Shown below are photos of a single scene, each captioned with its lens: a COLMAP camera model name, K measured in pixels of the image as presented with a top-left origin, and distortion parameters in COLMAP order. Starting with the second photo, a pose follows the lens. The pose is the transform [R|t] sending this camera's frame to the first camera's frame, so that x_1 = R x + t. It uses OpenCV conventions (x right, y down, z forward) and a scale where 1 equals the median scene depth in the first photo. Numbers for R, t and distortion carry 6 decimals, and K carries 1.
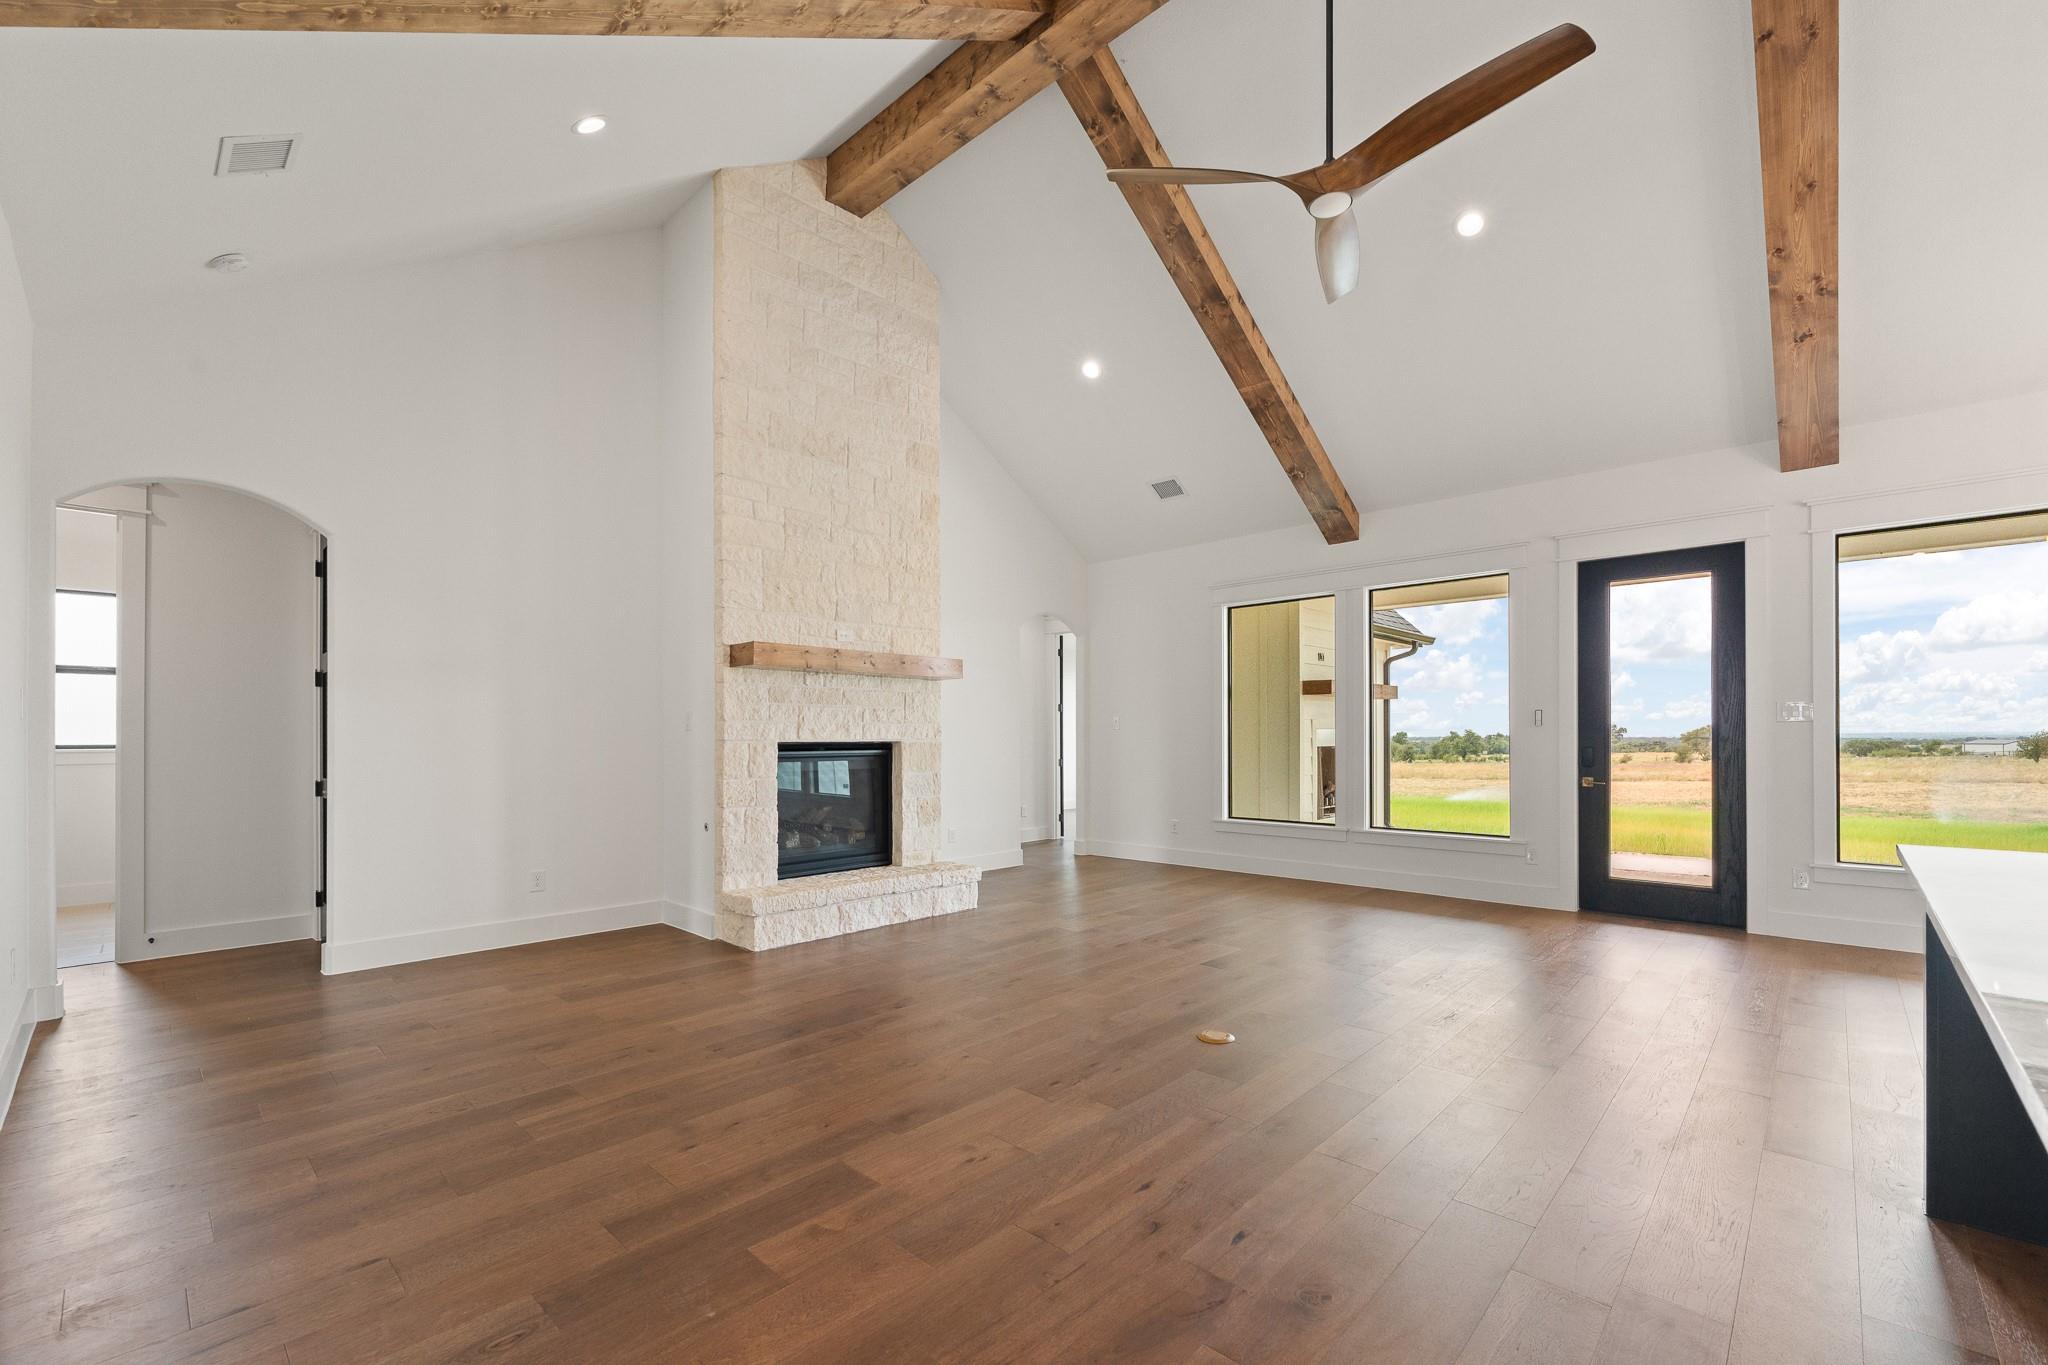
lens RADIAL K [[854.1, 0, 1030.3], [0, 854.1, 739.5], [0, 0, 1]] dist [-0.000452, -0.000202]
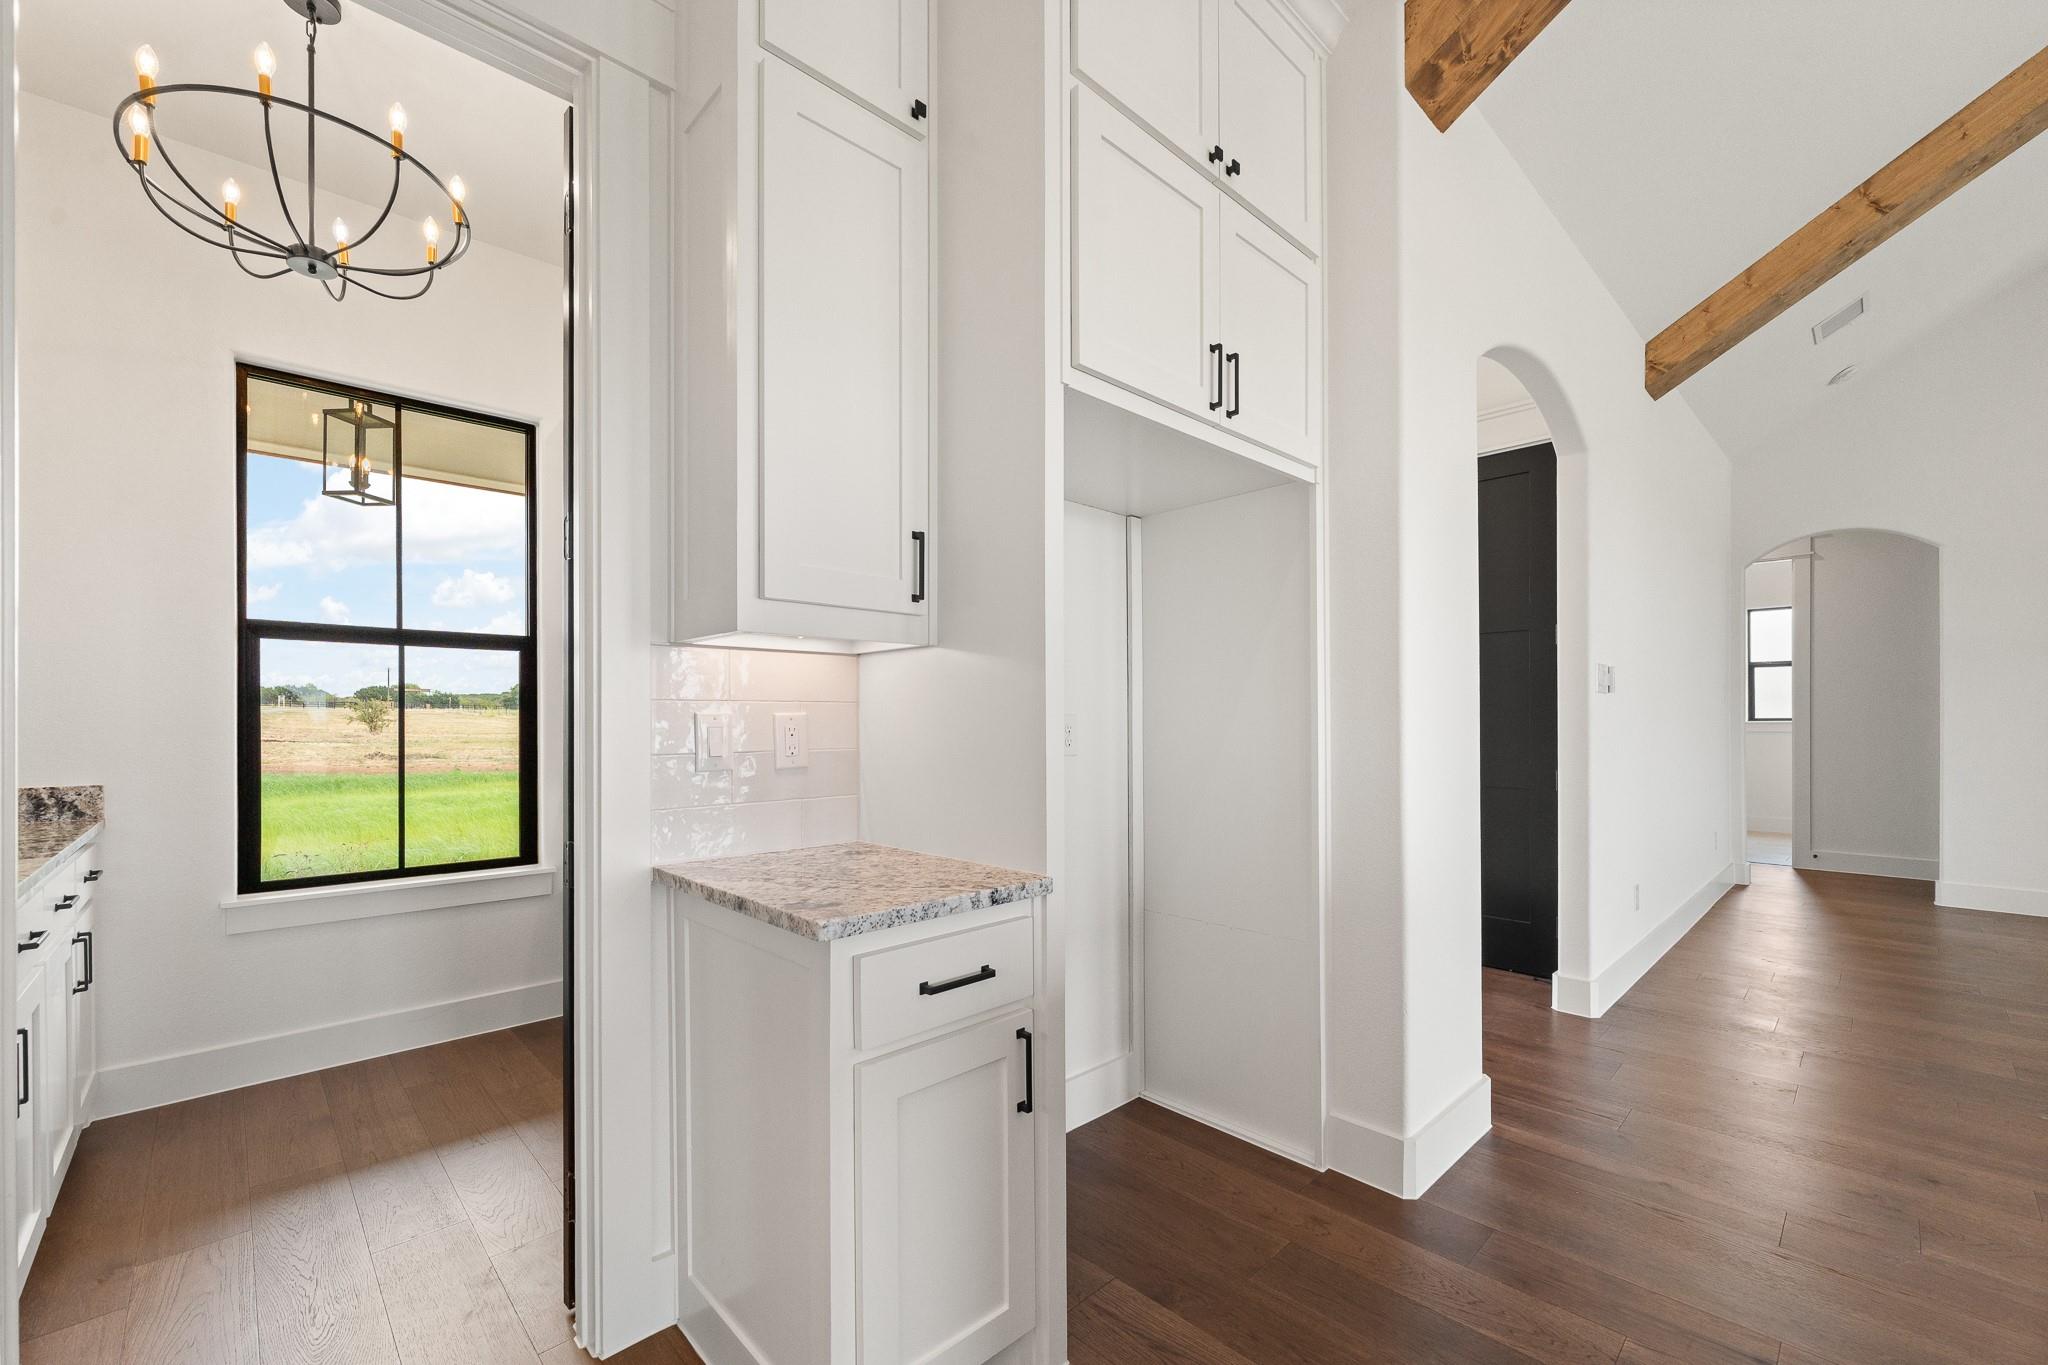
lens RADIAL K [[837.5, 0, 1031.2], [0, 837.5, 716.6], [0, 0, 1]] dist [-0.000549, -0.000138]
pose [[-0.050448, 0.000335, -0.998727, 0.369373], [0.002464, 0.999997, 0.000211, 0.001475], [0.998724, -0.002450, -0.050448, -0.197138]]
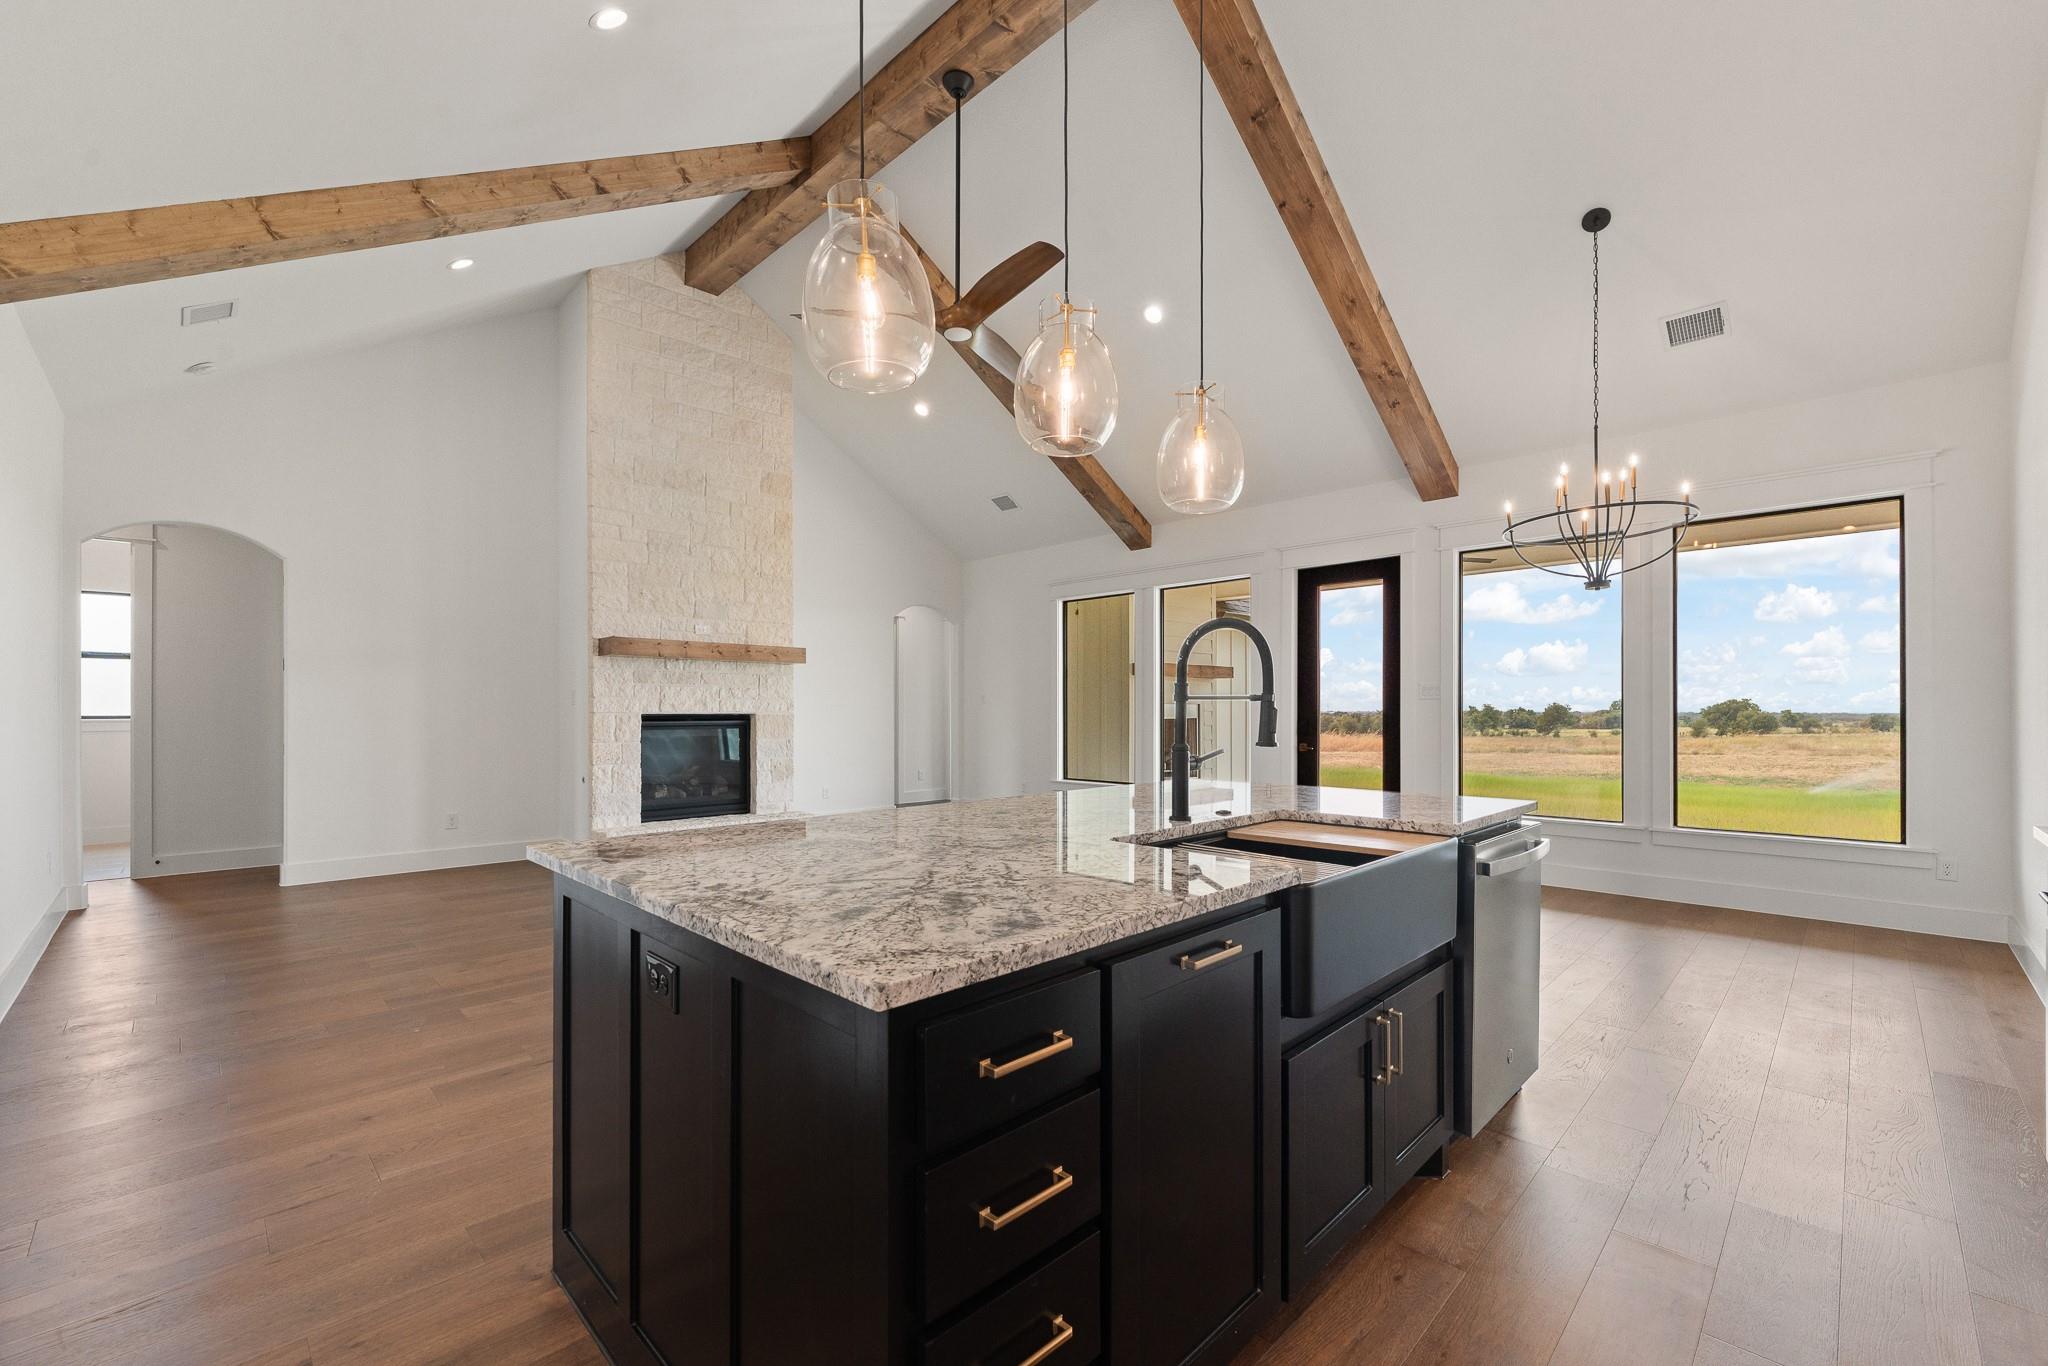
lens RADIAL K [[837.5, 0, 1031.2], [0, 837.5, 717.1], [0, 0, 1]] dist [-0.000549, -0.000138]
pose [[0.999752, 0.002353, -0.022155, 0.320964], [-0.002252, 0.999987, 0.004587, 0.000330], [0.022166, -0.004536, 0.999744, -0.243281]]
